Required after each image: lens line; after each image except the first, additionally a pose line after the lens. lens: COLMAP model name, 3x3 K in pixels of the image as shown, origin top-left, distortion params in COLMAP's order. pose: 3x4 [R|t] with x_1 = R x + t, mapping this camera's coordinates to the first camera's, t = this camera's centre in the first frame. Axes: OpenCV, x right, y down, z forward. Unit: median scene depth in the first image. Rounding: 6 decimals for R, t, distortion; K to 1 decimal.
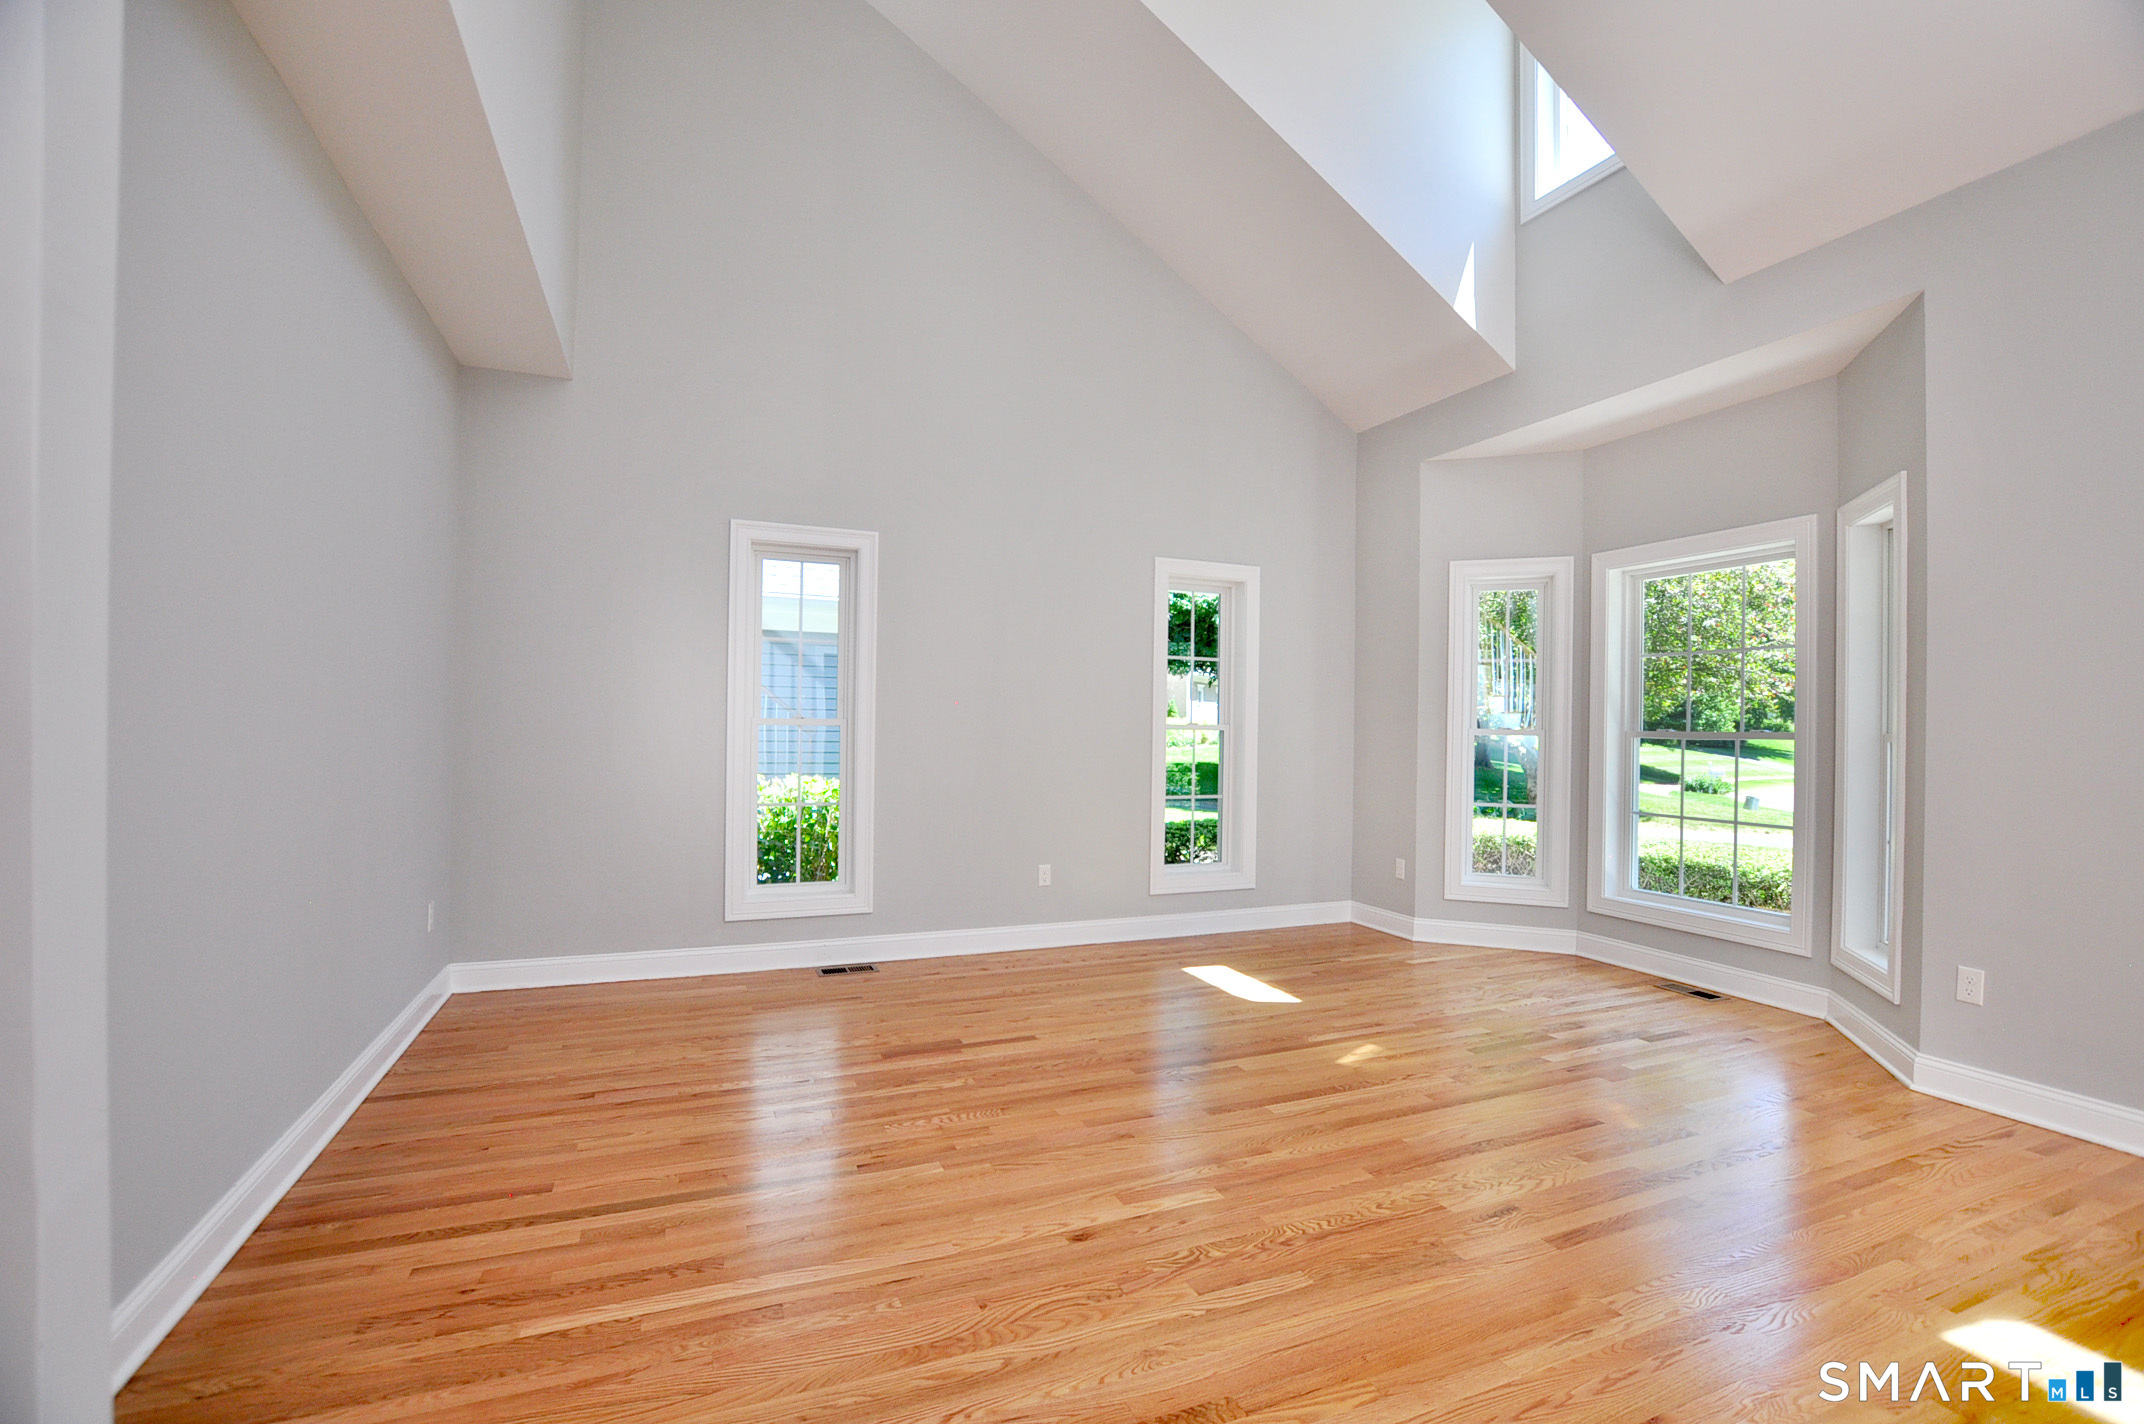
lens RADIAL K [[942.1, 0, 1077.7], [0, 942.1, 724.8], [0, 0, 1]] dist [-0.029210, 0.000623]
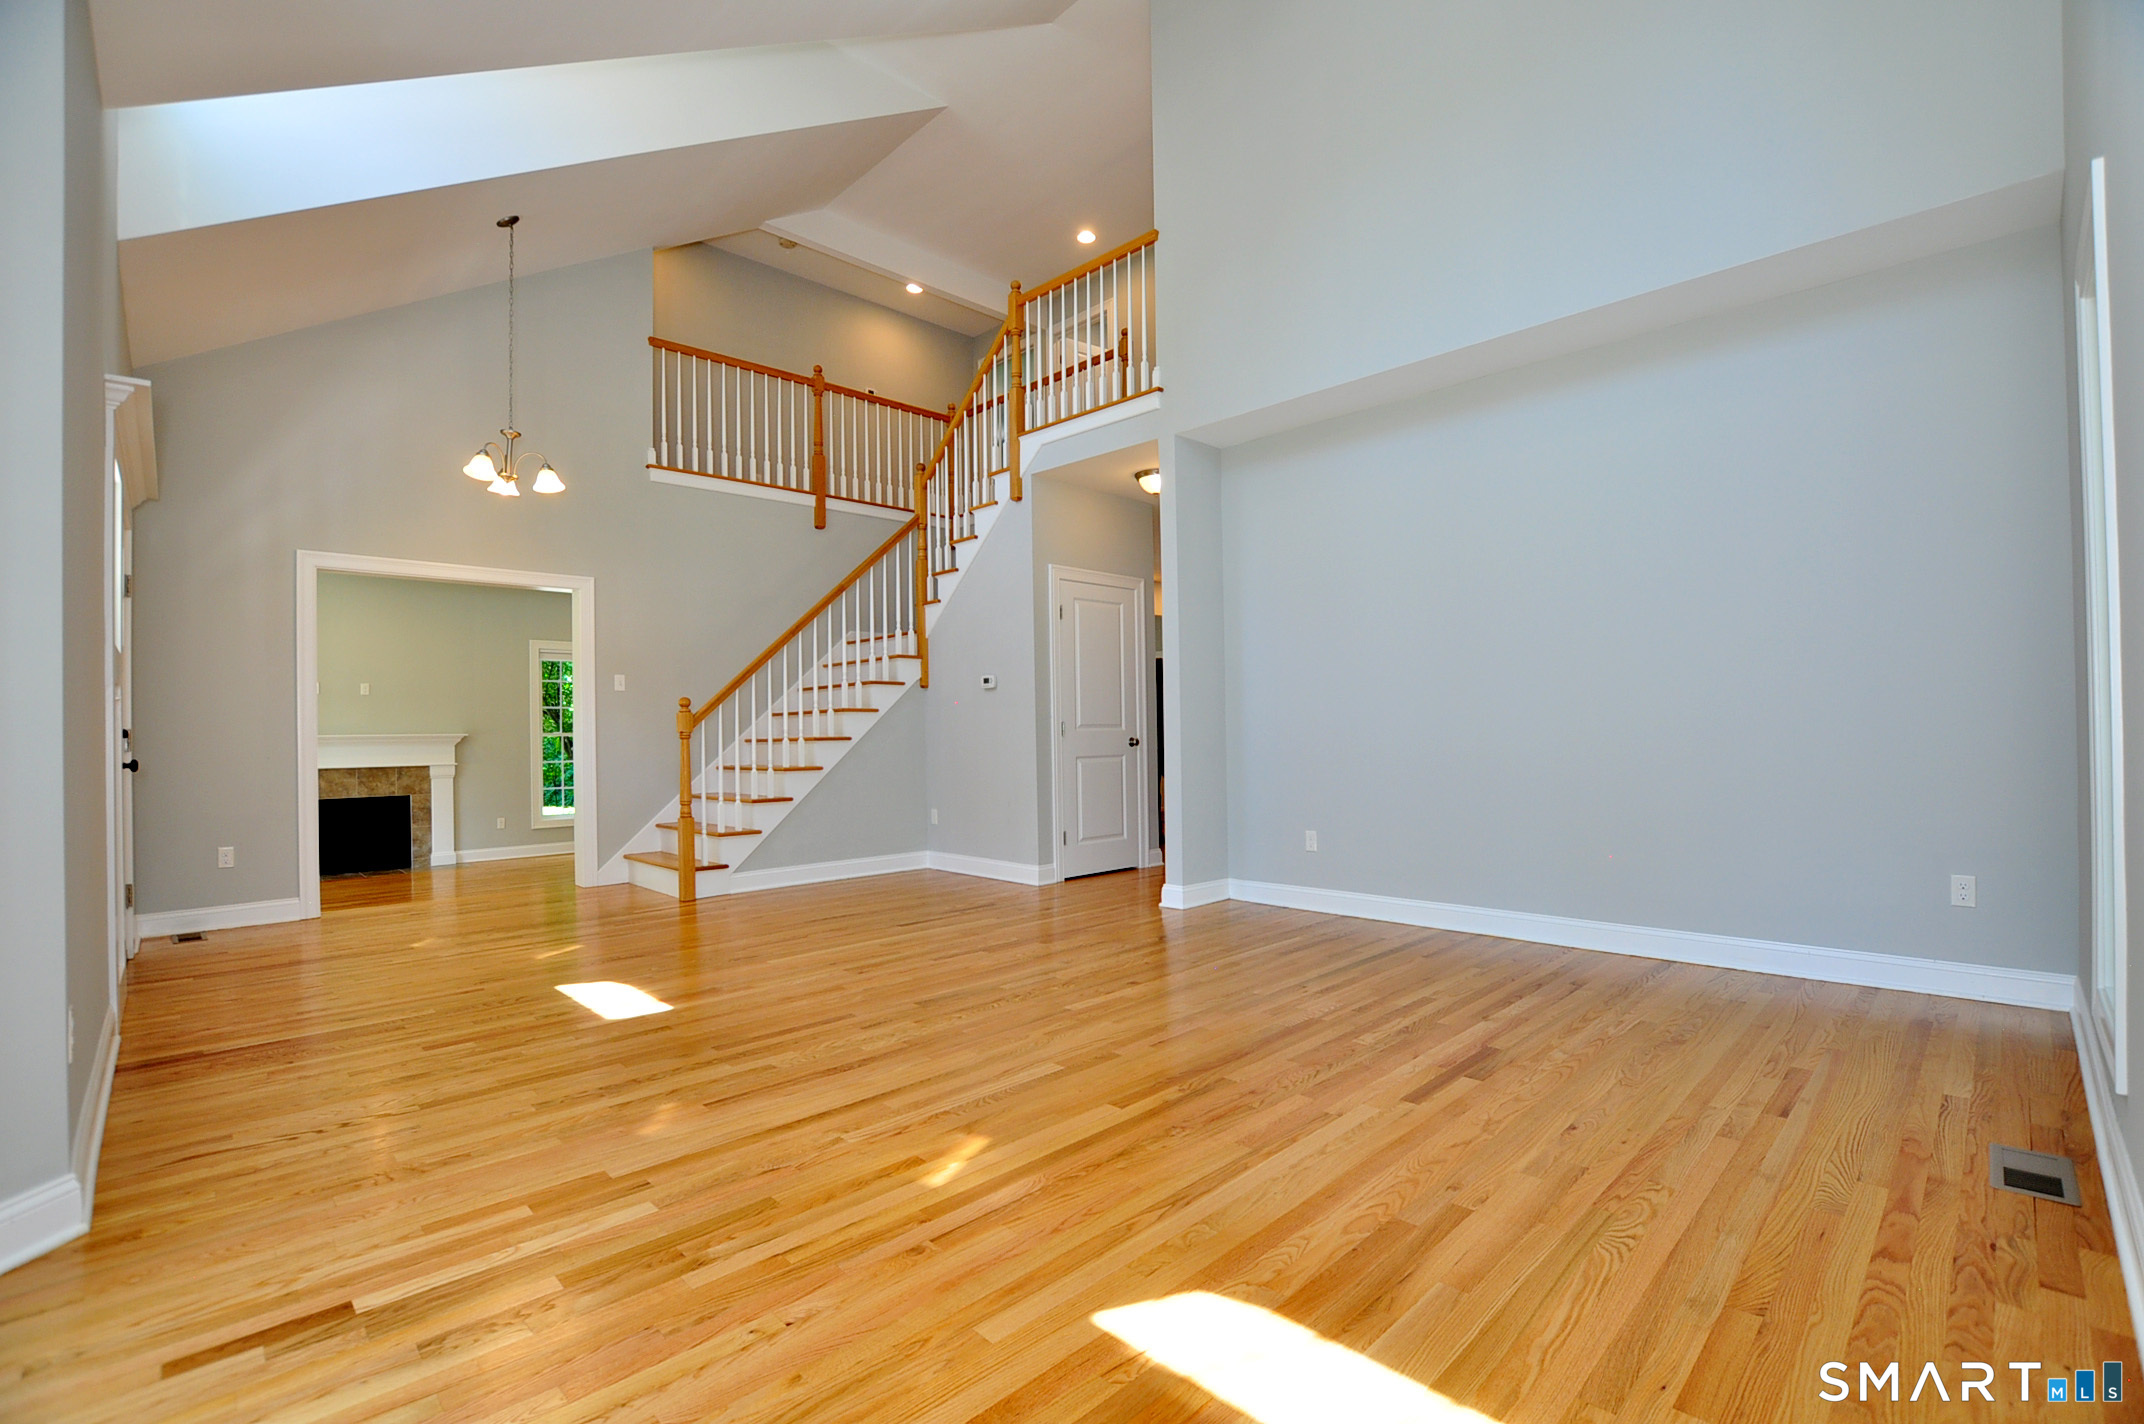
lens RADIAL K [[942.1, 0, 1077.7], [0, 942.1, 724.8], [0, 0, 1]] dist [-0.029210, 0.000623]
pose [[-0.930446, -0.003991, -0.366406, 0.468426], [0.002139, 0.999865, -0.016322, 0.063780], [0.366422, -0.015970, -0.930312, 1.648893]]
